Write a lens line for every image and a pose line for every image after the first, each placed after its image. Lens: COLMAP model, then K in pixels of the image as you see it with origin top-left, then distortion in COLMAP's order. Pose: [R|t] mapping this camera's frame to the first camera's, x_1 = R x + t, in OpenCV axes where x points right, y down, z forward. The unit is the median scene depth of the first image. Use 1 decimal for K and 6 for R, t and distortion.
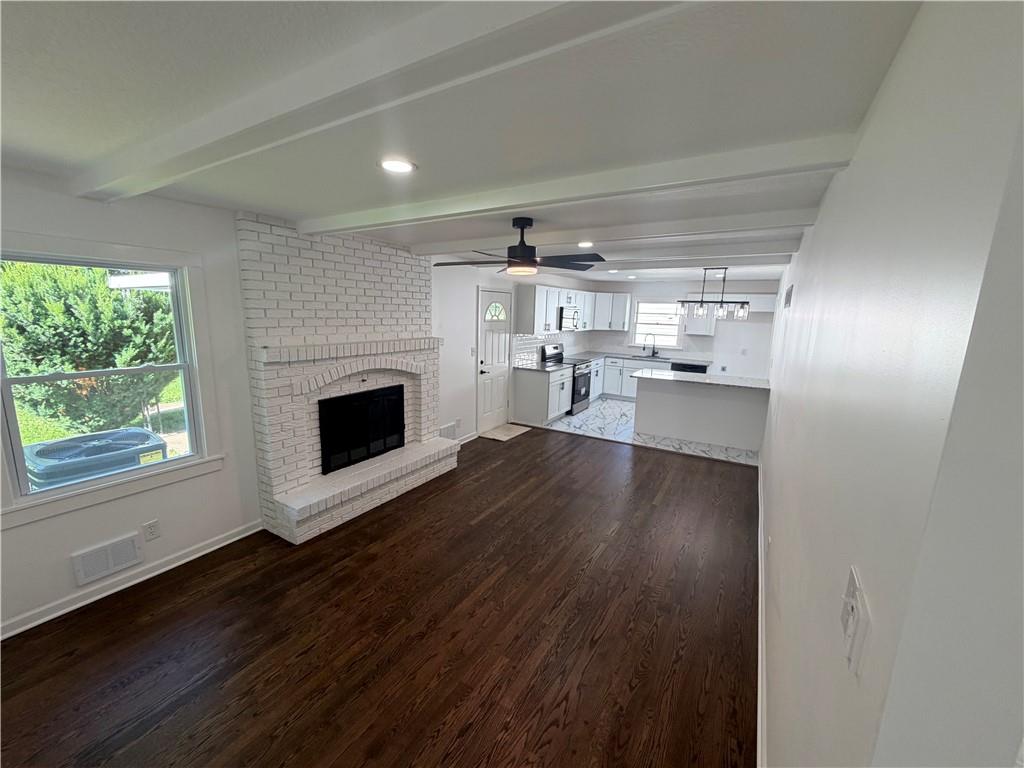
lens RADIAL K [[409.6, 0, 509.2], [0, 409.6, 383.3], [0, 0, 1]] dist [-0.000442, -0.000621]
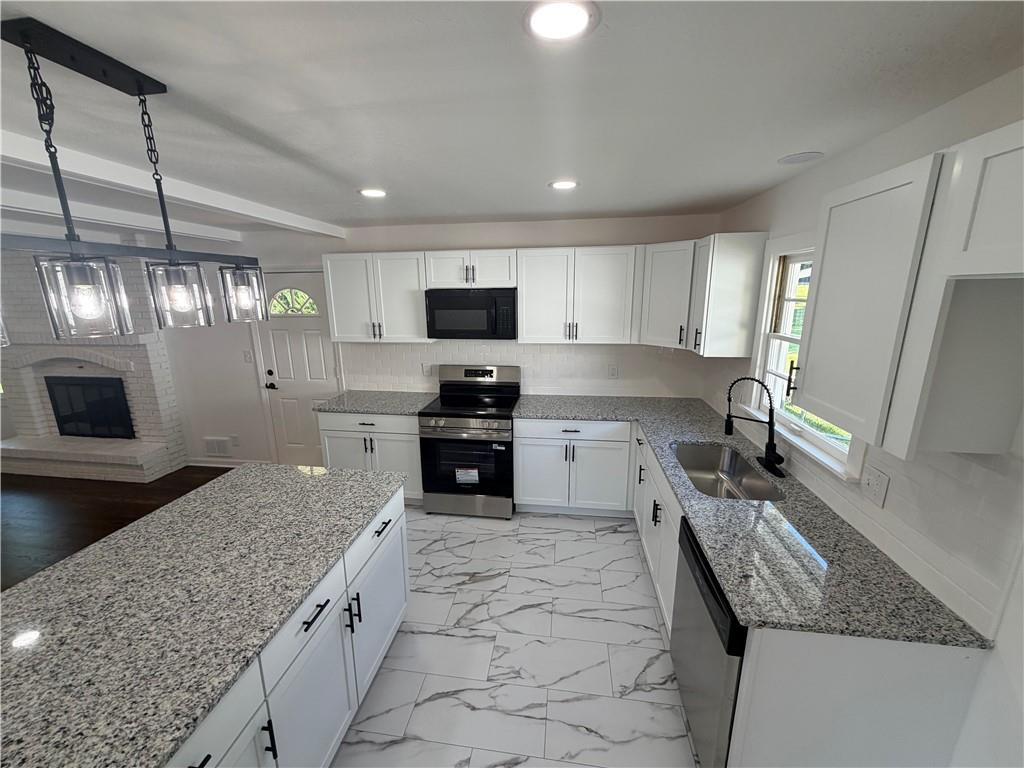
lens RADIAL K [[409.6, 0, 508.5], [0, 409.6, 382.4], [0, 0, 1]] dist [-0.000442, -0.000621]
pose [[0.383667, 0.175427, -0.906656, 0.869882], [-0.144629, 0.981090, 0.128627, -0.216965], [0.912076, 0.081779, 0.401784, 1.255070]]
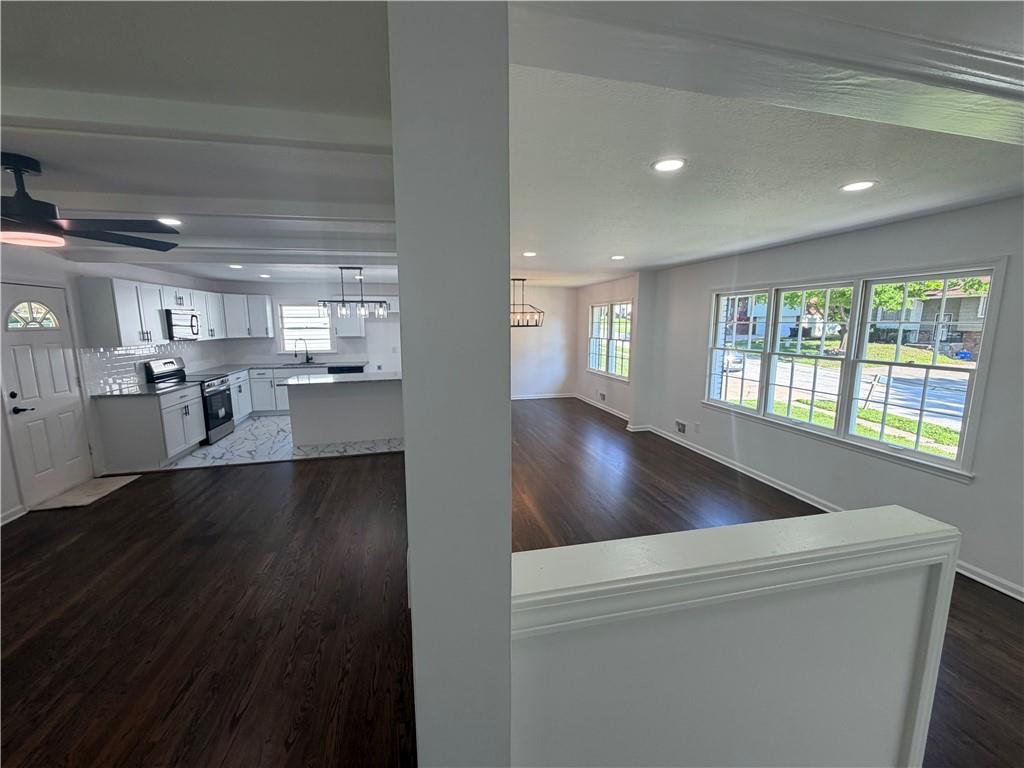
lens RADIAL K [[409.6, 0, 509.3], [0, 409.6, 384.4], [0, 0, 1]] dist [-0.000442, -0.000621]
pose [[0.716268, -0.134669, 0.684707, 0.059165], [0.147181, 0.988284, 0.040412, 0.022382], [-0.682127, 0.071830, 0.727697, 0.018241]]
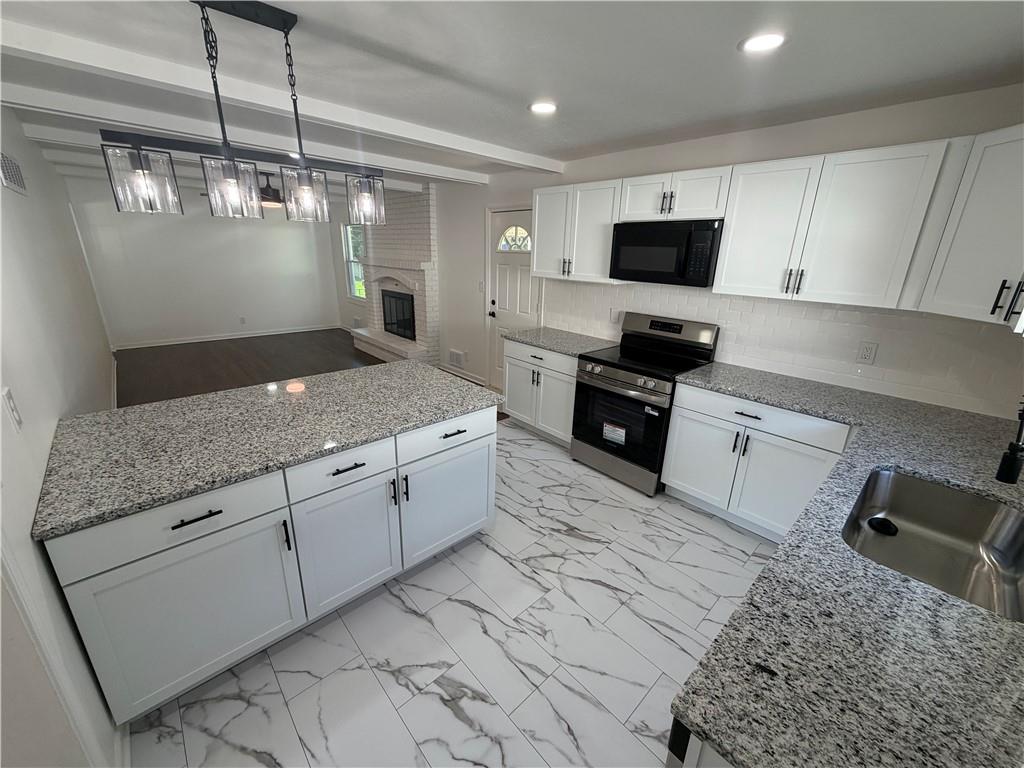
lens RADIAL K [[409.6, 0, 508.3], [0, 409.6, 382.9], [0, 0, 1]] dist [-0.000442, -0.000621]
pose [[-0.287976, 0.268237, -0.919303, 0.848204], [-0.201475, 0.921514, 0.331995, -0.210777], [0.936204, 0.280823, -0.211331, 1.434588]]
